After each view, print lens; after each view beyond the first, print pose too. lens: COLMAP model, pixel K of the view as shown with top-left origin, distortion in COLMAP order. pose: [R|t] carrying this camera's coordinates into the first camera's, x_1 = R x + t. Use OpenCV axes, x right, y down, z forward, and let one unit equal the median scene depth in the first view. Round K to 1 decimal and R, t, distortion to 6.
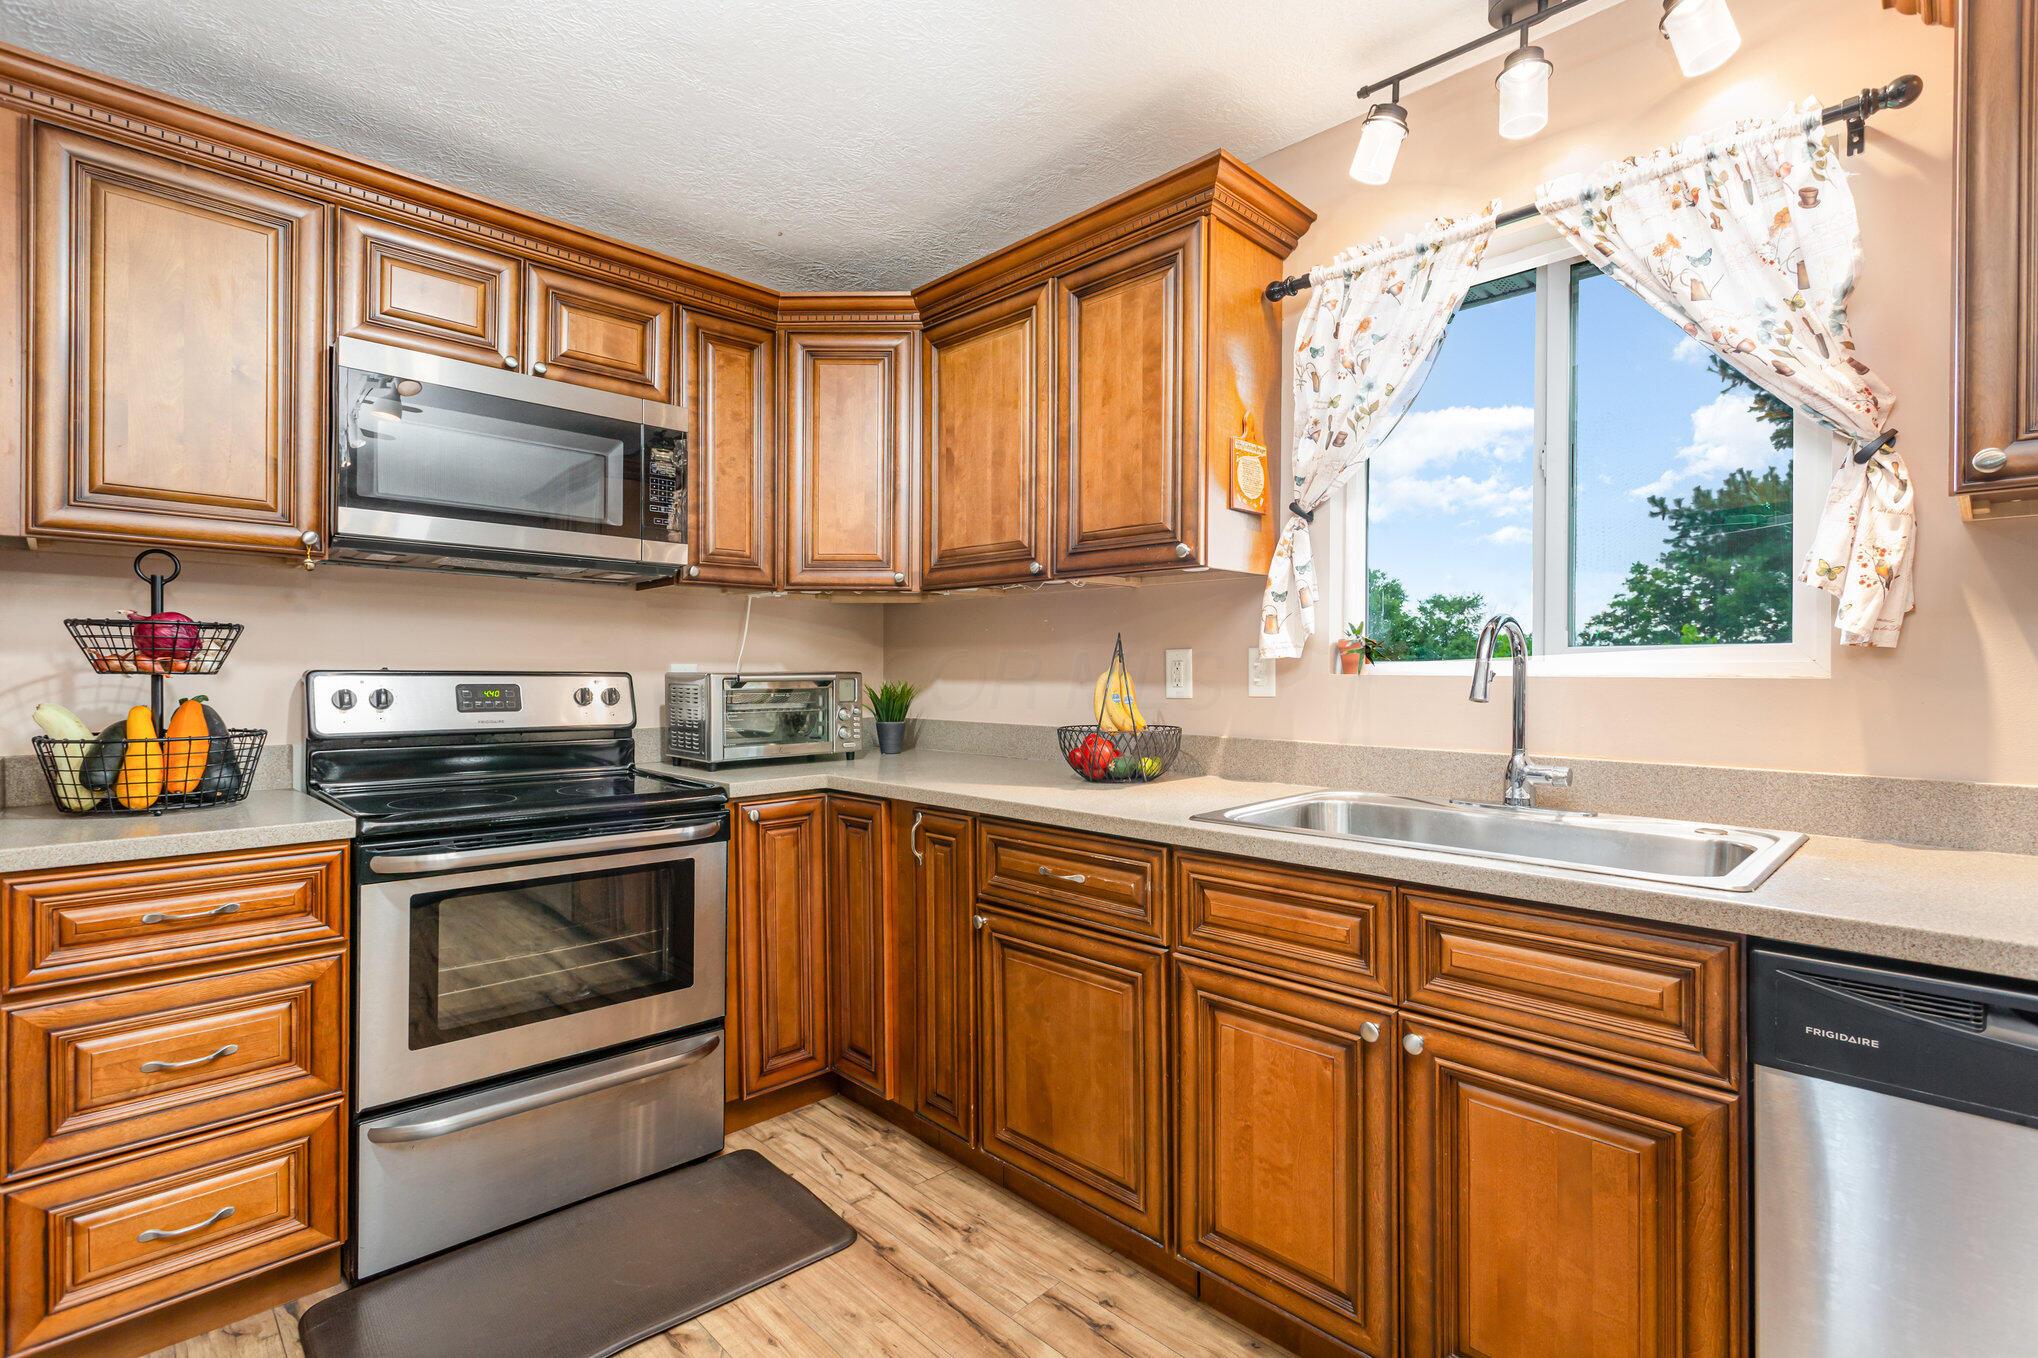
lens RADIAL K [[982.2, 0, 1019.0], [0, 982.2, 679.0], [0, 0, 1]] dist [0.000577, 0.001098]
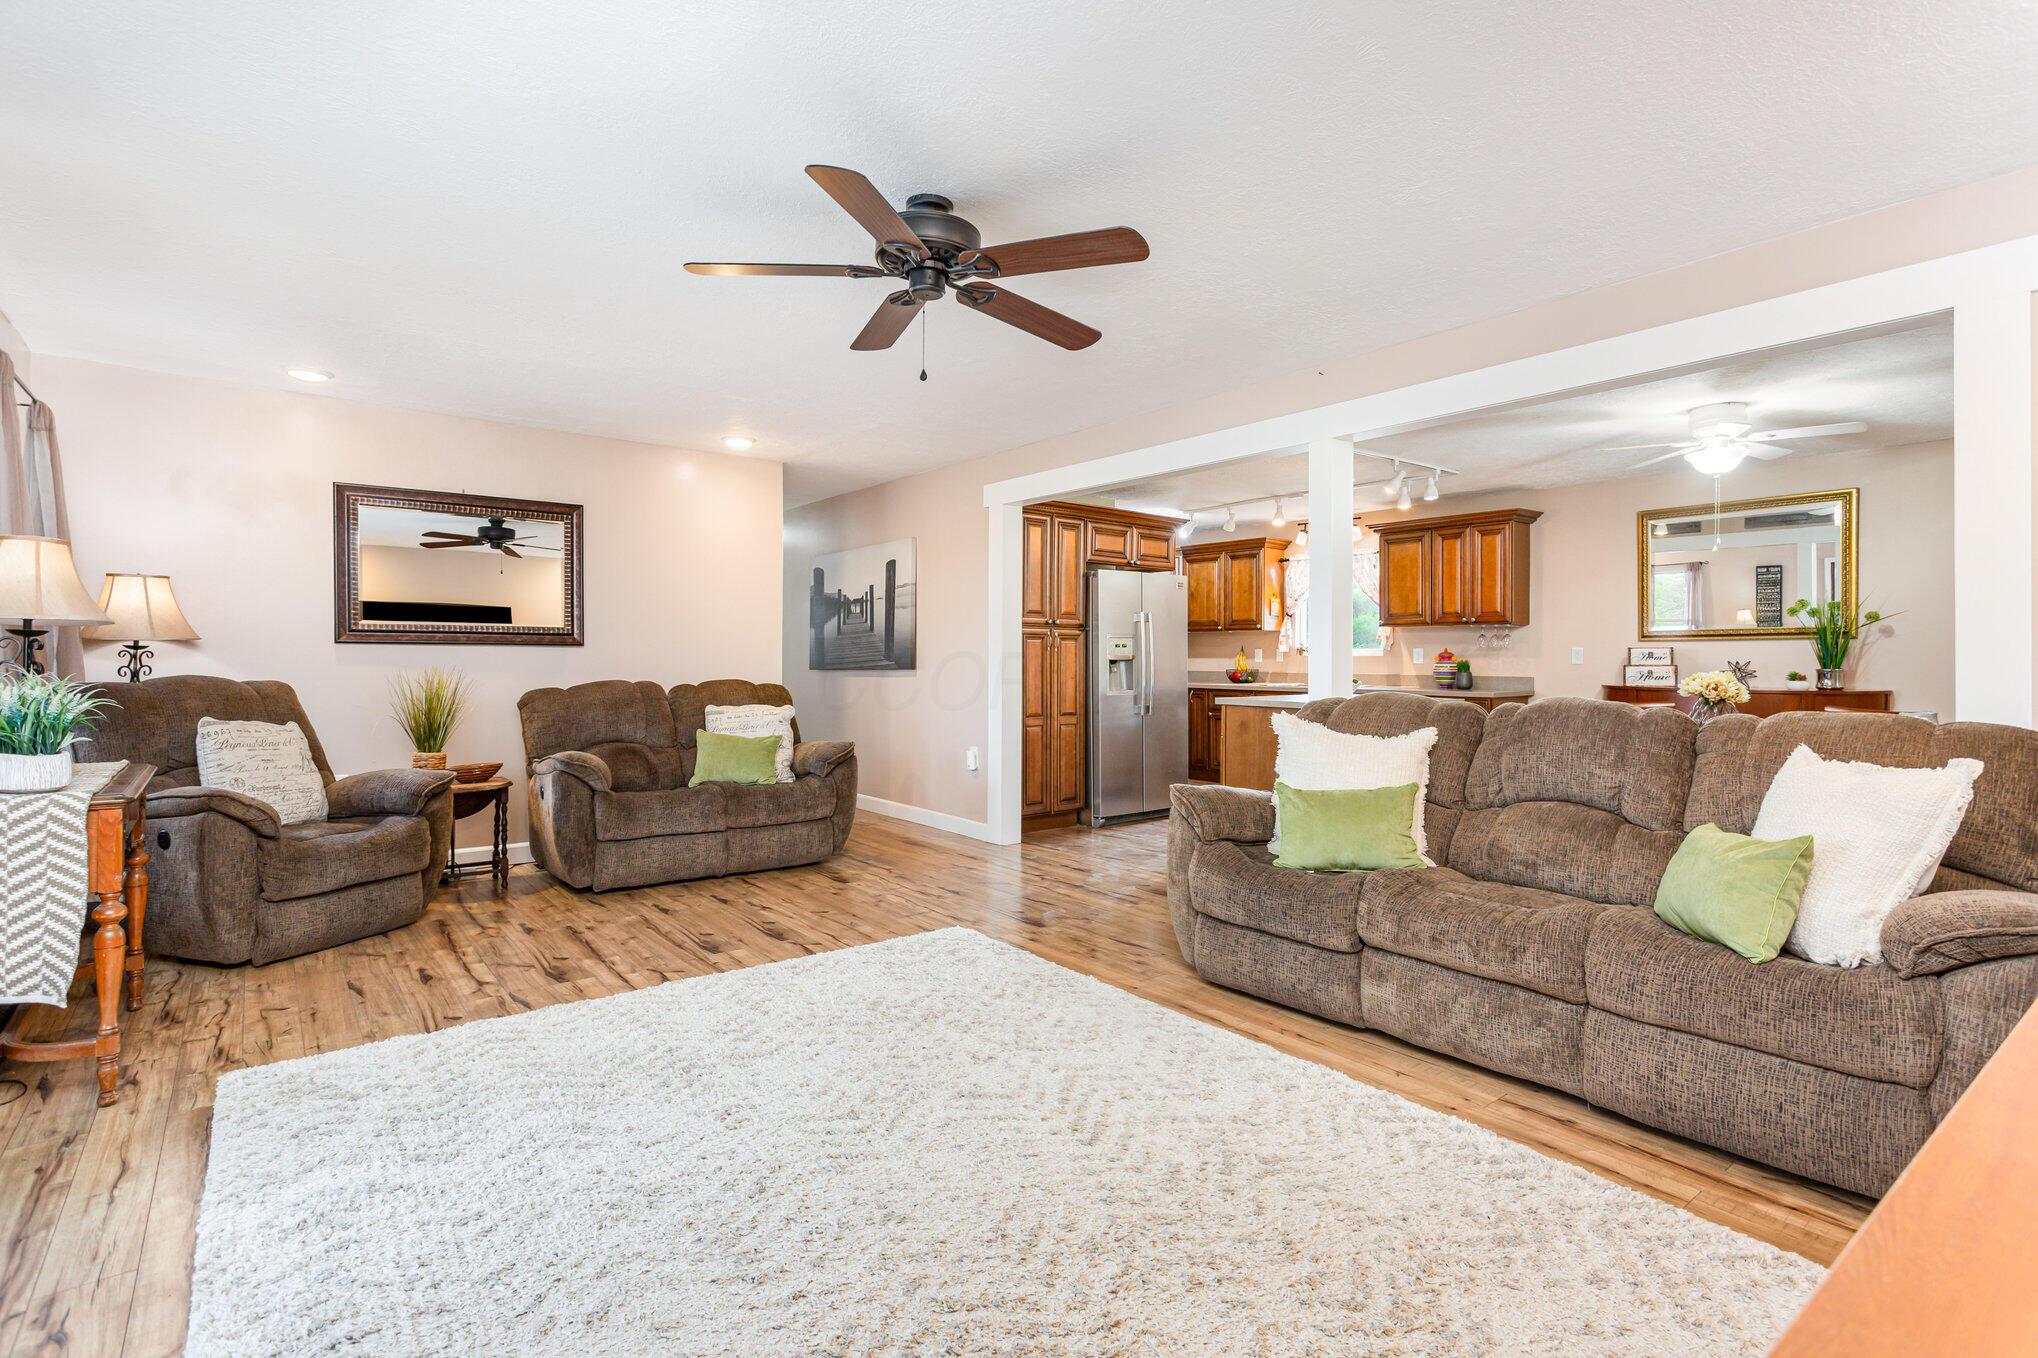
lens RADIAL K [[968.7, 0, 1019.7], [0, 968.7, 668.0], [0, 0, 1]] dist [-0.000988, 0.000322]
pose [[0.995558, -0.002385, -0.094115, -0.400863], [0.003014, 0.999974, 0.006545, 0.015443], [0.094097, -0.006800, 0.995540, -2.809774]]
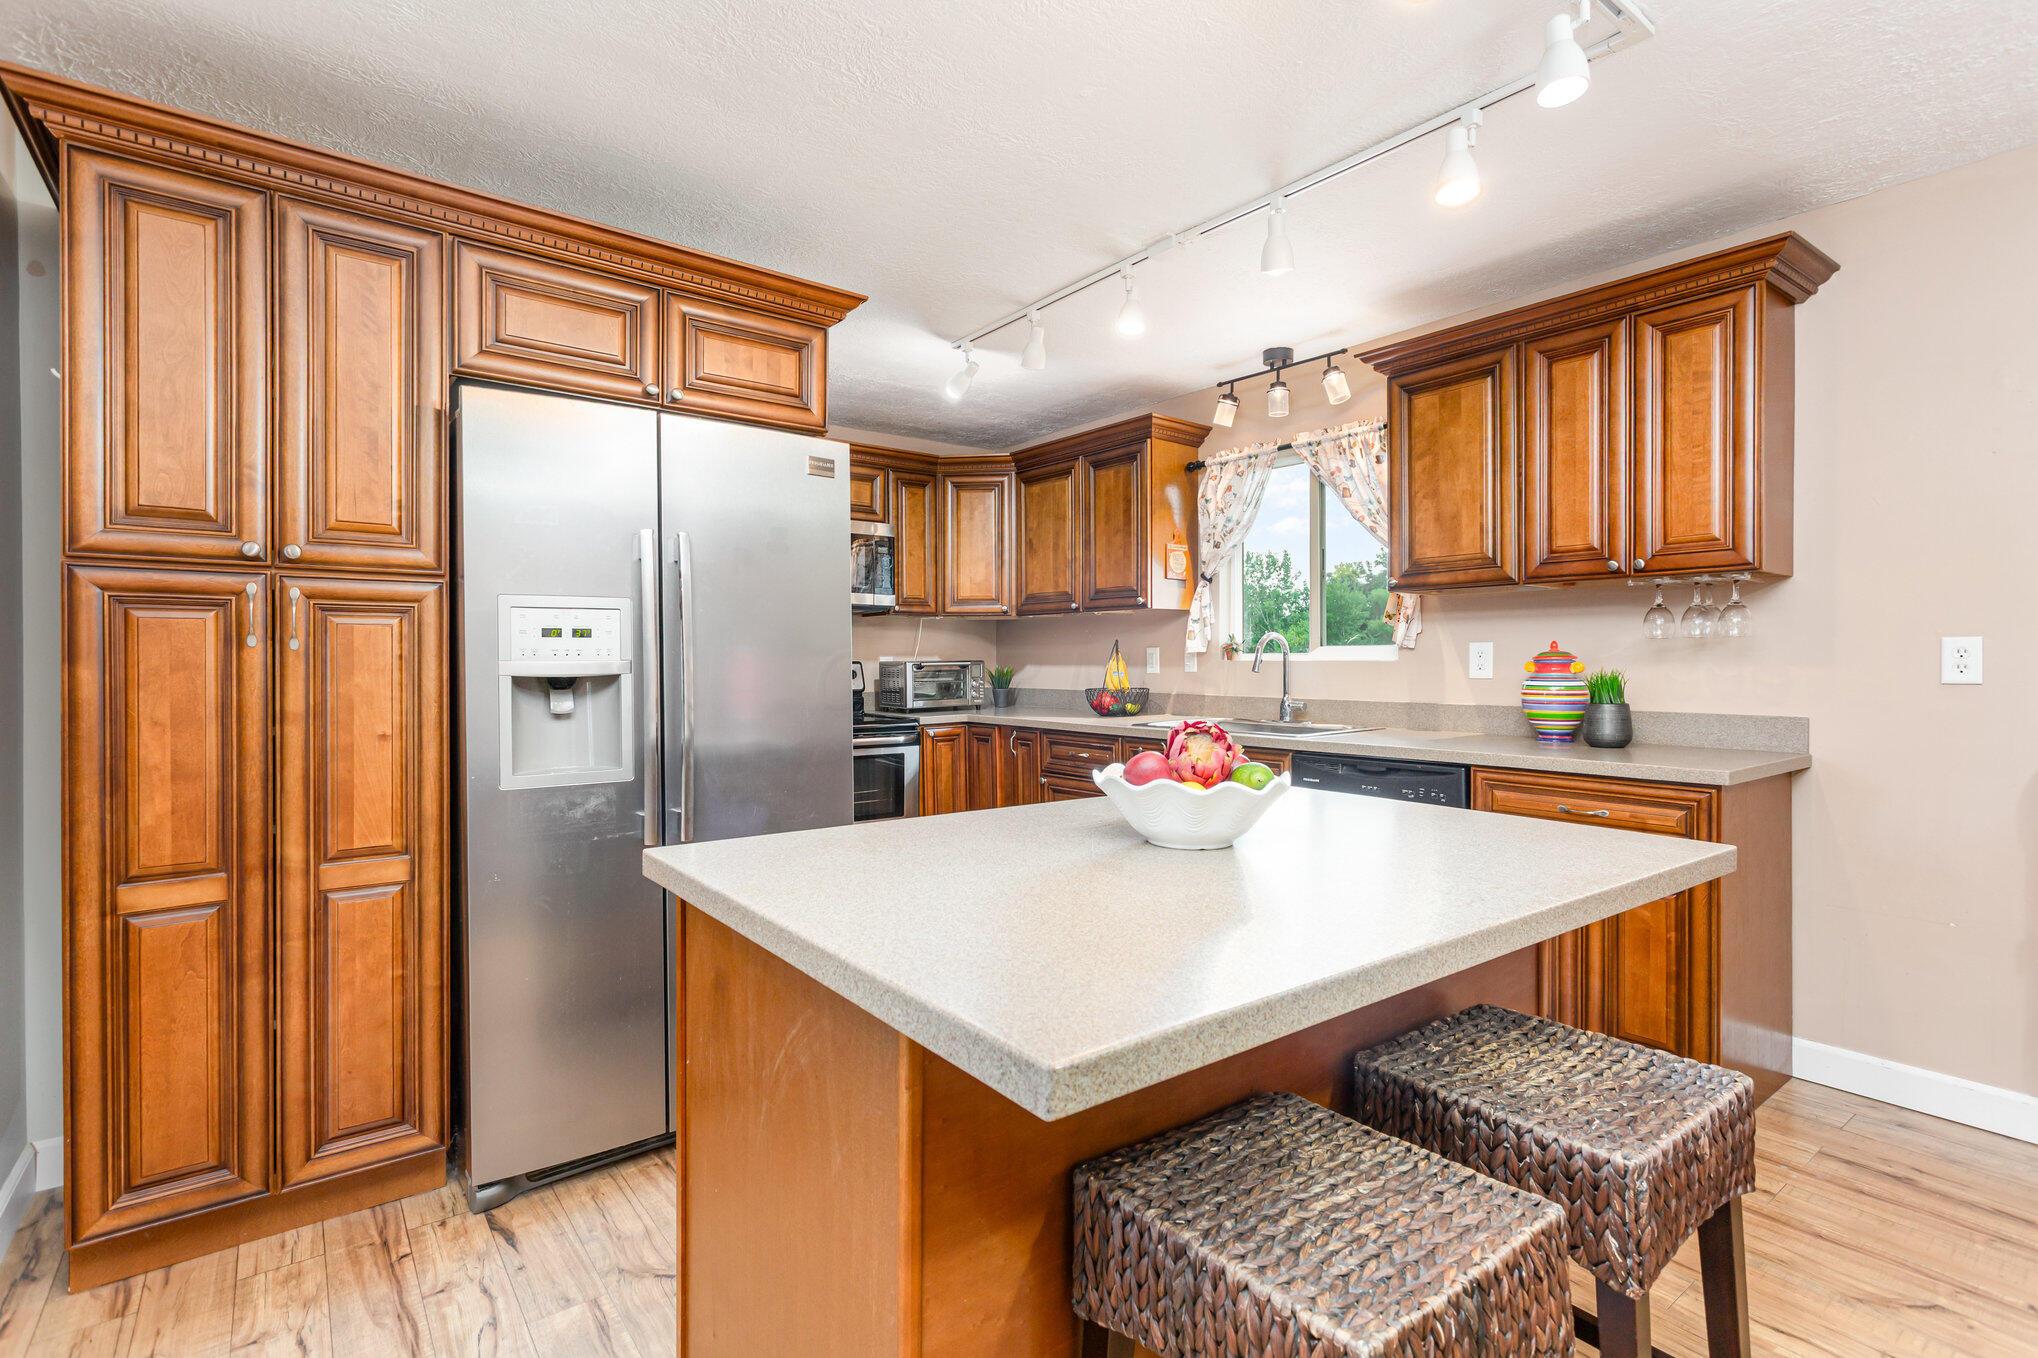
lens RADIAL K [[968.7, 0, 1019.7], [0, 968.7, 668.0], [0, 0, 1]] dist [-0.000988, 0.000322]
pose [[0.993606, -0.005882, -0.112749, 0.124429], [0.006203, 0.999978, 0.002496, 0.002975], [0.112732, -0.003179, 0.993620, -0.900627]]
